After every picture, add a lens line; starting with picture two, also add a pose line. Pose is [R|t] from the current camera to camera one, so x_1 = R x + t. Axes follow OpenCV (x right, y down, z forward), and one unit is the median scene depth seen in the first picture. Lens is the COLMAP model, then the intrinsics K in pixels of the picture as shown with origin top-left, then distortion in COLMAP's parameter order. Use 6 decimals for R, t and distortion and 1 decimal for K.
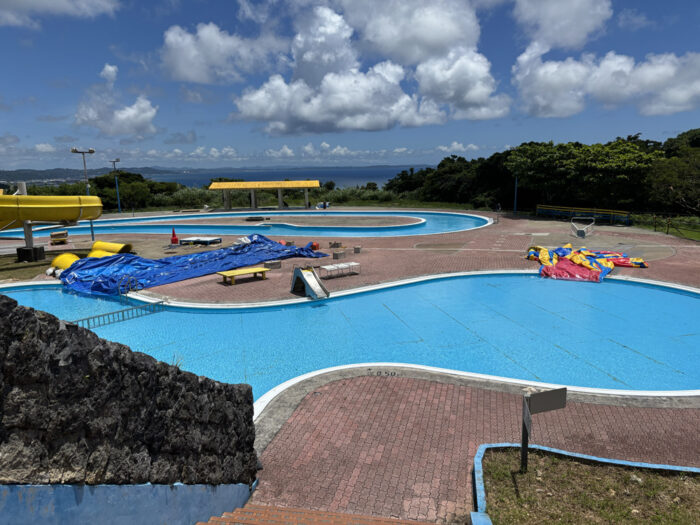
lens RADIAL K [[525.8, 0, 350.0], [0, 525.8, 262.5], [0, 0, 1]] dist [0.056242, -0.047685]
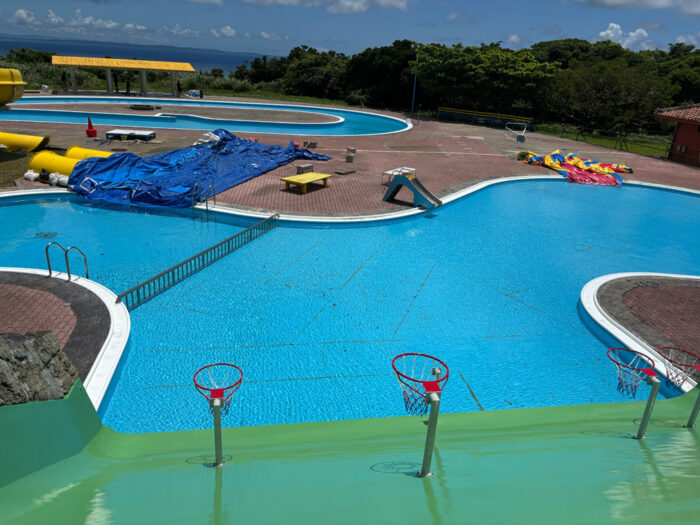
lens RADIAL K [[525.8, 0, 350.0], [0, 525.8, 262.5], [0, 0, 1]] dist [0.056242, -0.047685]
pose [[0.929451, -0.059287, 0.364152, -0.276838], [-0.012229, 0.981511, 0.191013, -0.007902], [-0.368744, -0.181990, 0.911541, 0.084546]]
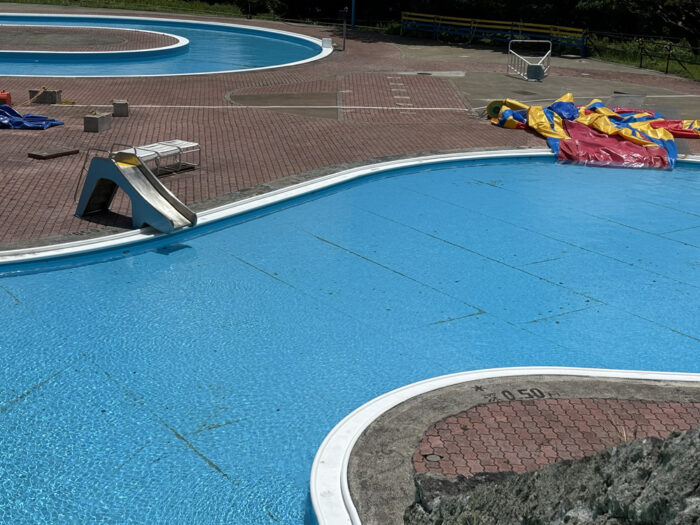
lens RADIAL K [[1100.3, 0, 350.0], [0, 1100.3, 262.5], [0, 0, 1]] dist [0.157317, -0.102727]
pose [[0.921709, -0.062869, 0.382752, -0.135747], [0.017256, 0.992446, 0.121460, -0.005583], [-0.387497, -0.105346, 0.915832, 0.065909]]
